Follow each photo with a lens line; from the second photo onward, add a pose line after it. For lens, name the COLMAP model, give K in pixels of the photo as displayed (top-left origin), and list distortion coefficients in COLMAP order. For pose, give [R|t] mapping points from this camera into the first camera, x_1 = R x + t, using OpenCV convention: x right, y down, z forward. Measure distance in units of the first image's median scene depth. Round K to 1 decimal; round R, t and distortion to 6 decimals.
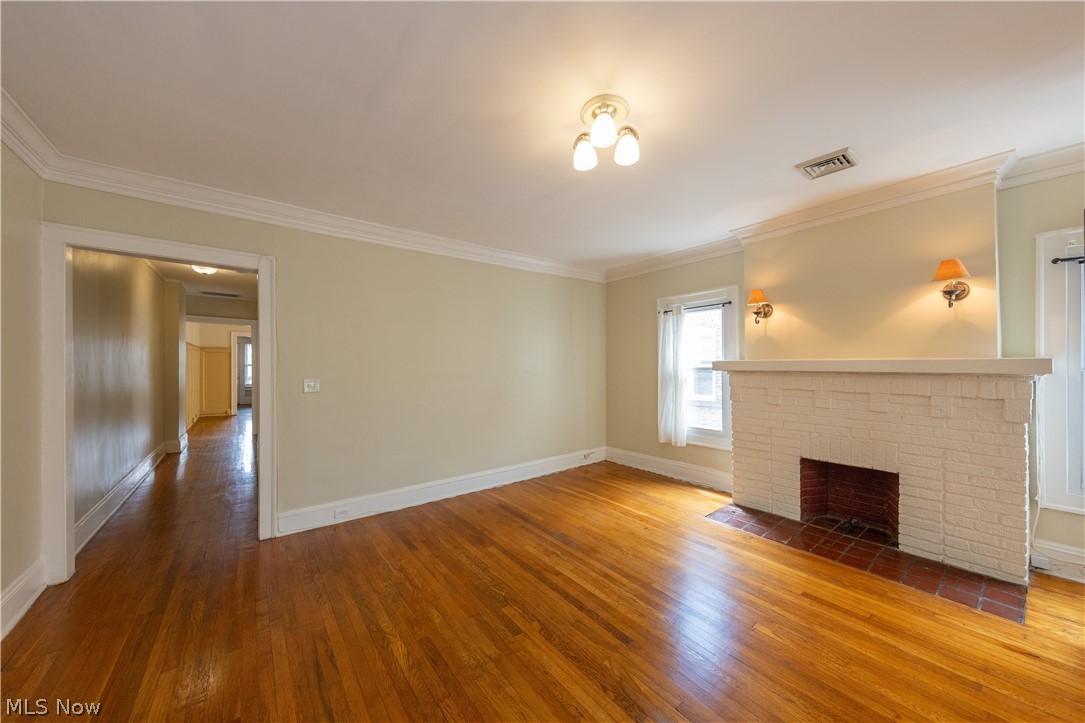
lens RADIAL K [[383.4, 0, 545.9], [0, 383.4, 366.1], [0, 0, 1]] dist [0.002635, -0.000053]
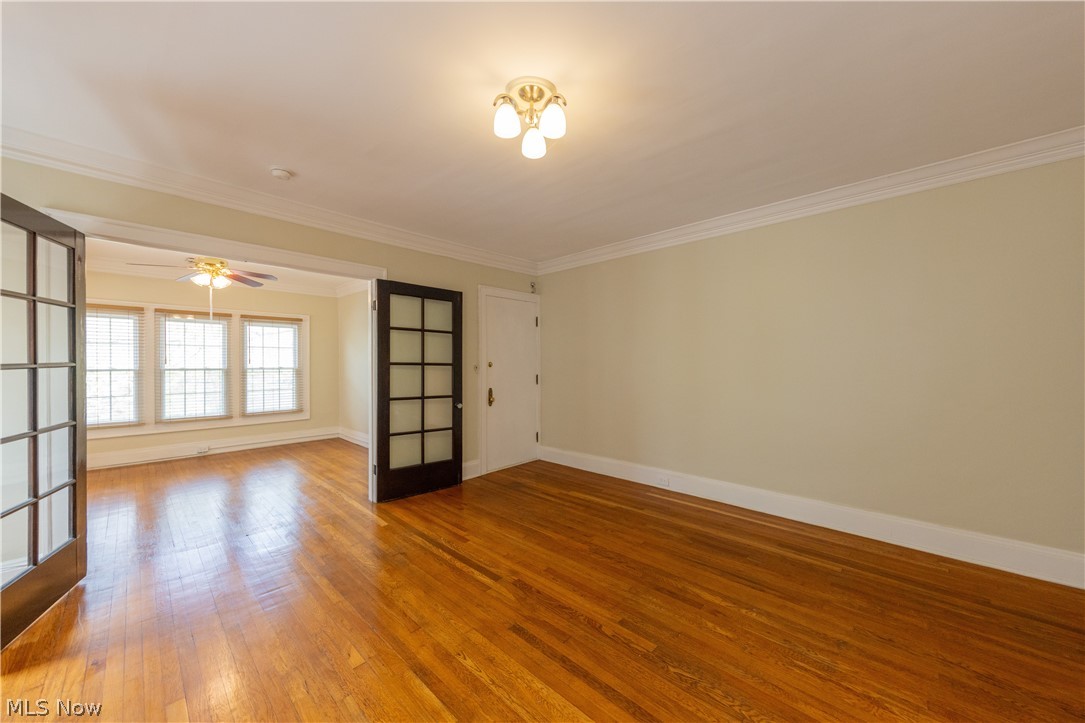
lens RADIAL K [[394.1, 0, 549.4], [0, 394.1, 364.5], [0, 0, 1]] dist [0.002194, -0.000217]
pose [[-0.987991, 0.008618, -0.154269, 0.193719], [0.007148, 0.999924, 0.010080, 0.004063], [0.154344, 0.008856, -0.987977, 1.432126]]
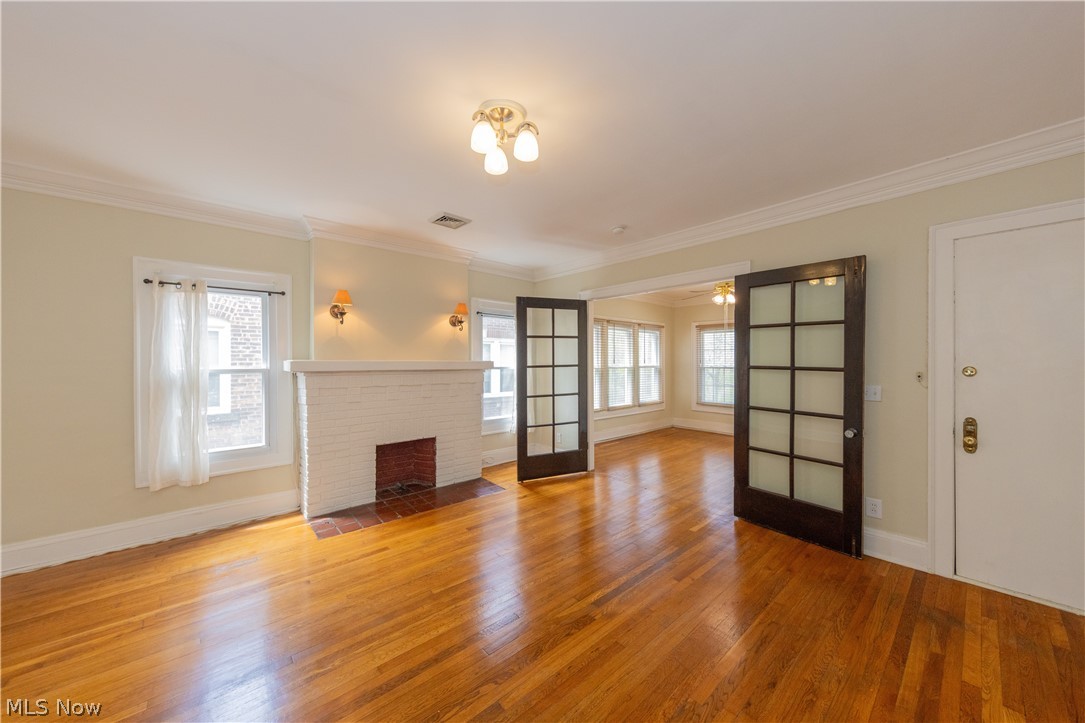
lens RADIAL K [[383.4, 0, 545.9], [0, 383.4, 366.1], [0, 0, 1]] dist [0.002635, -0.000053]
pose [[-0.065260, -0.010244, 0.997816, -0.618644], [0.007612, 0.999913, 0.010763, -0.009829], [-0.997839, 0.008298, -0.065176, 0.683151]]
